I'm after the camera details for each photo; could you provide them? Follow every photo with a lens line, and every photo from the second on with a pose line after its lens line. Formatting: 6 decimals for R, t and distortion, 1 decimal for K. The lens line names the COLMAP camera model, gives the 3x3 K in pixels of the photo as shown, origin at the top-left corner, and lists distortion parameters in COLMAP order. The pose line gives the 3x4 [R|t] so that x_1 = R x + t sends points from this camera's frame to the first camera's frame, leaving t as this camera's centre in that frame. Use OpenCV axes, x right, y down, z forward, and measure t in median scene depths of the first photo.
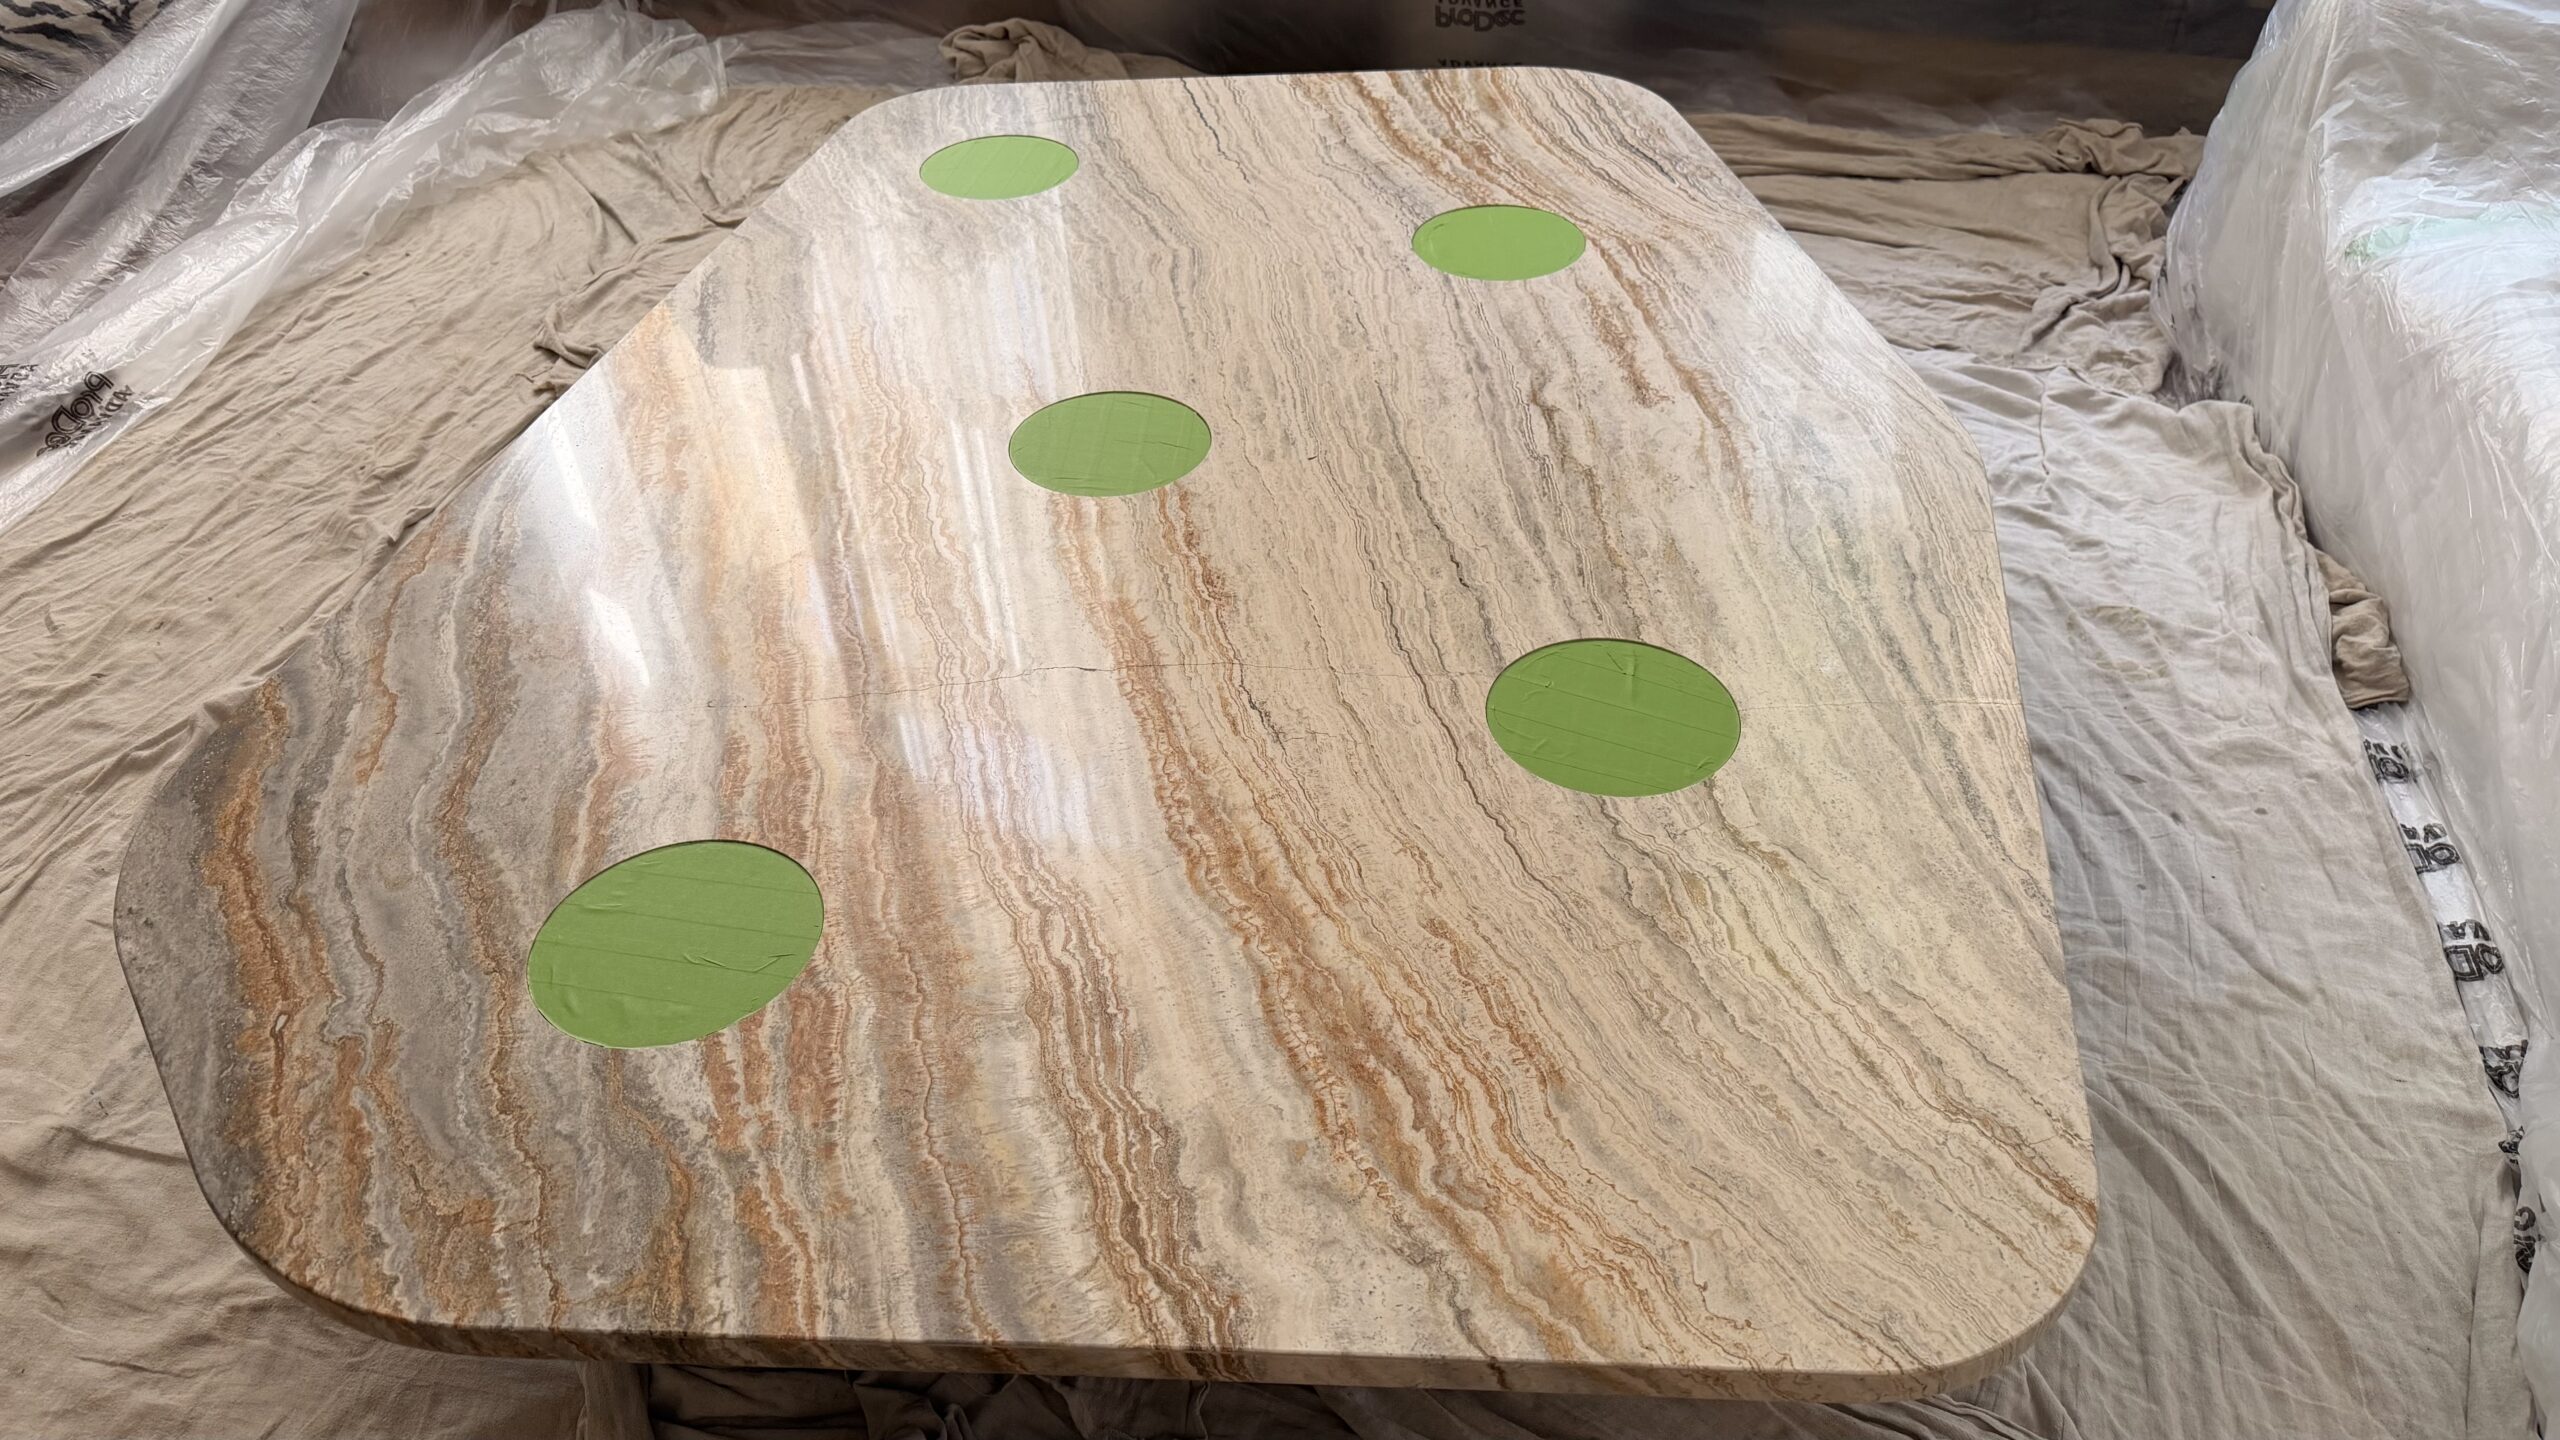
lens RADIAL K [[1753.3, 0, 1289.8], [0, 1753.3, 777.2], [0, 0, 1]] dist [0.184115, -0.400390]
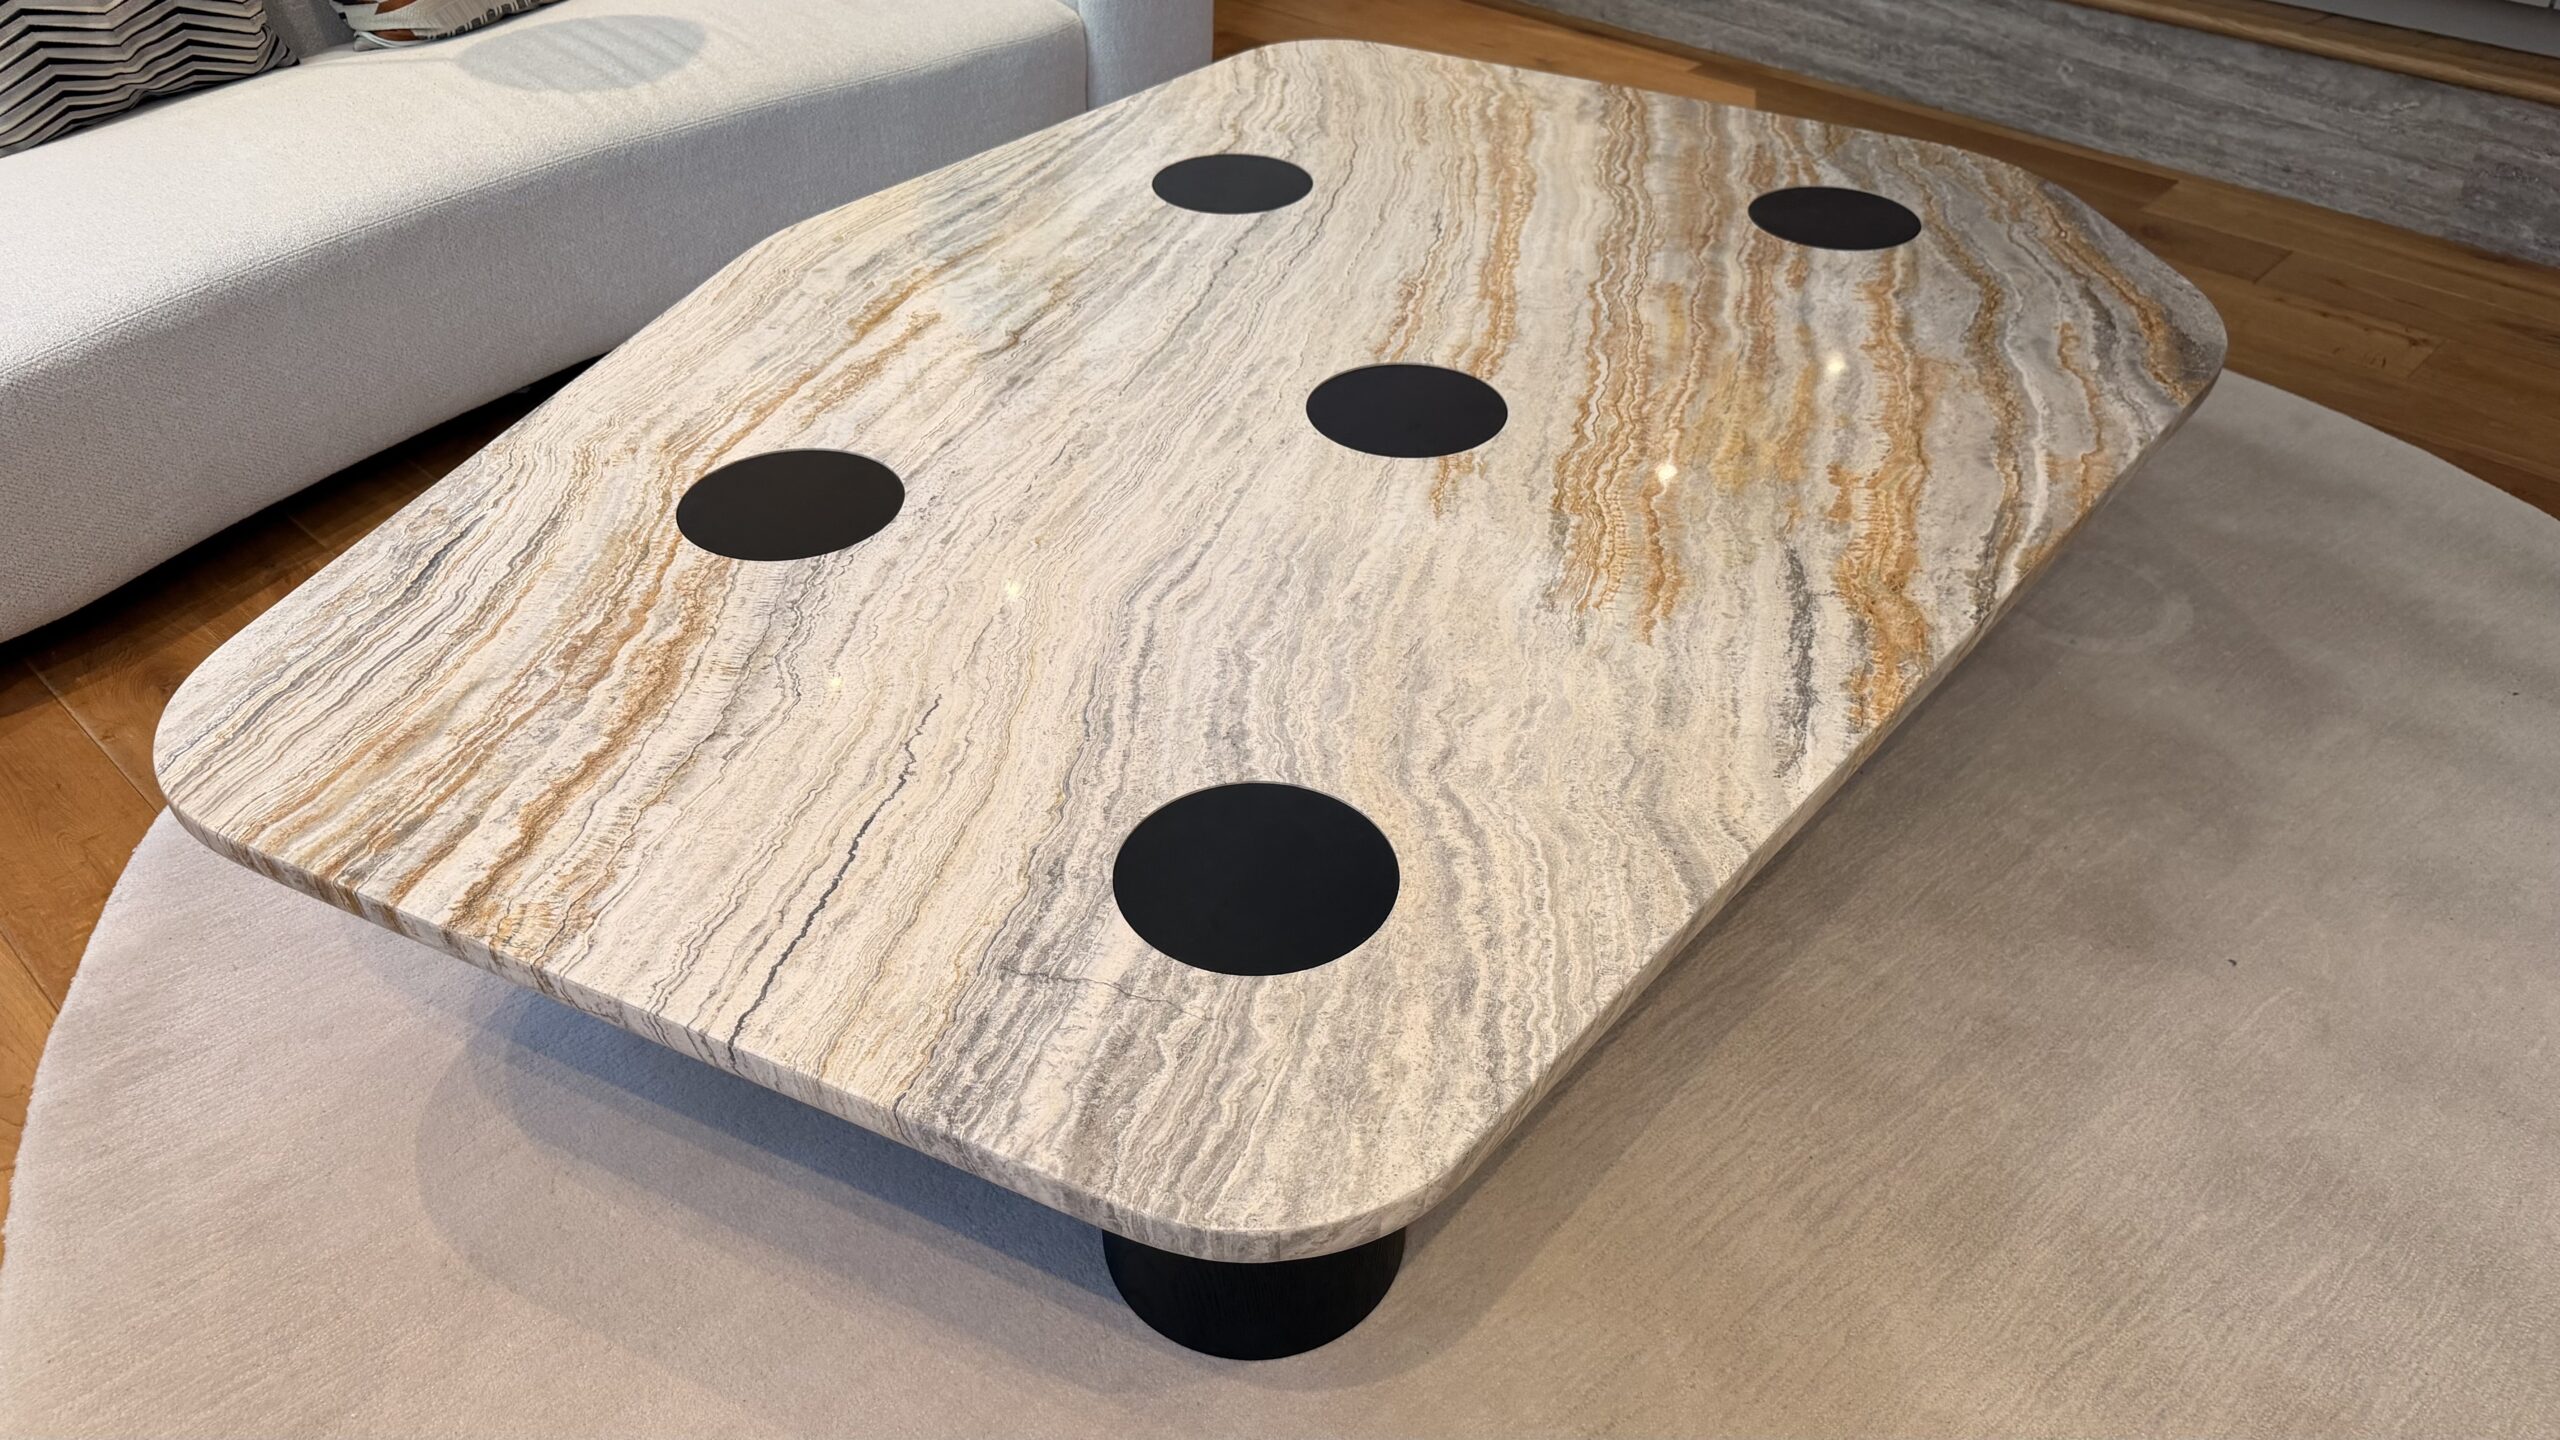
lens RADIAL K [[1784.6, 0, 1290.3], [0, 1784.6, 734.8], [0, 0, 1]] dist [0.185681, -0.430873]
pose [[-0.888657, -0.261580, 0.376650, -0.639909], [0.319521, 0.235952, 0.917733, -1.485254], [-0.328931, 0.935897, -0.126100, 1.782406]]
